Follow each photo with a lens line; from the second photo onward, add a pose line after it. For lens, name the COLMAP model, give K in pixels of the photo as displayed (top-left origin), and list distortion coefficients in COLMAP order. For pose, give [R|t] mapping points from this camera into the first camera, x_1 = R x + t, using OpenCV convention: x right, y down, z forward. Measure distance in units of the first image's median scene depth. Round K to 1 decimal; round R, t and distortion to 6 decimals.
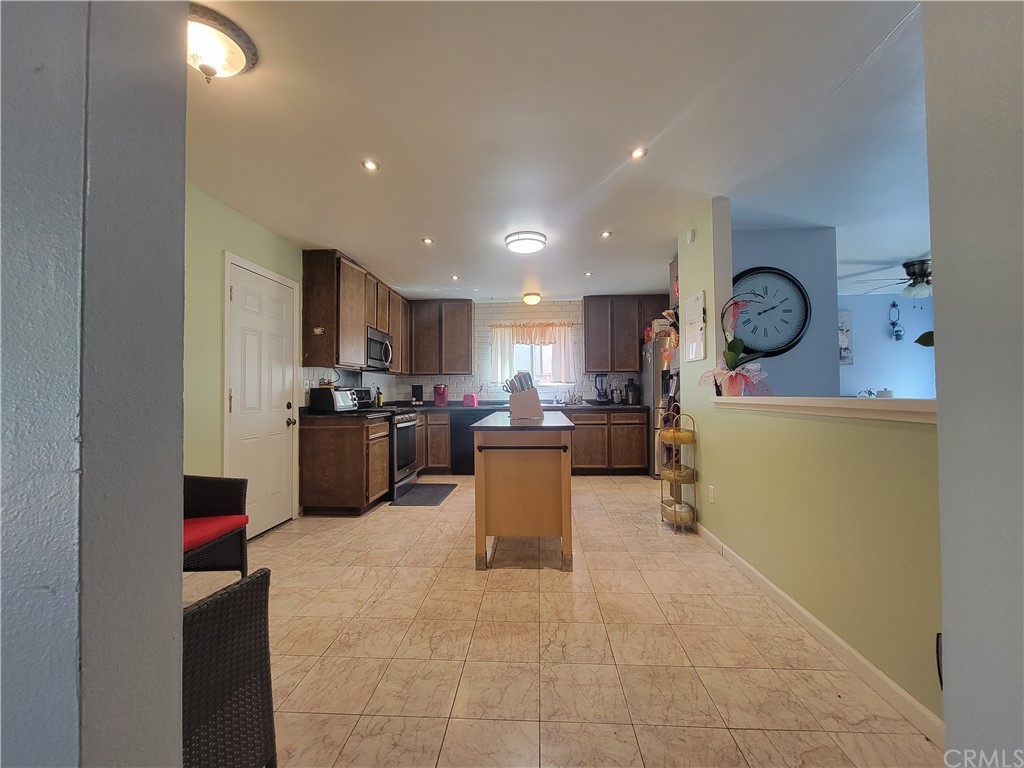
lens RADIAL K [[419.2, 0, 513.9], [0, 419.2, 378.1], [0, 0, 1]] dist [-0.003228, -0.000761]
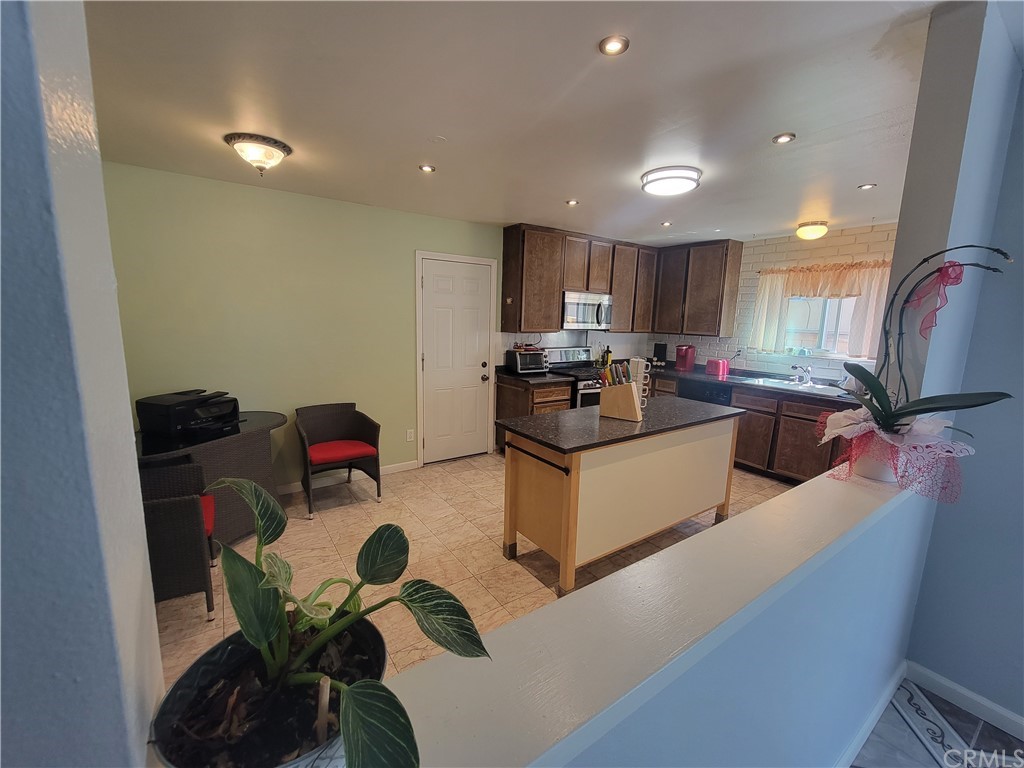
lens RADIAL K [[419.2, 0, 511.2], [0, 419.2, 380.7], [0, 0, 1]] dist [-0.003228, -0.000761]
pose [[0.623470, 0.144567, -0.768366, 0.436050], [-0.007416, 0.983806, 0.179085, -0.102646], [0.781812, -0.105956, 0.614445, 0.279273]]
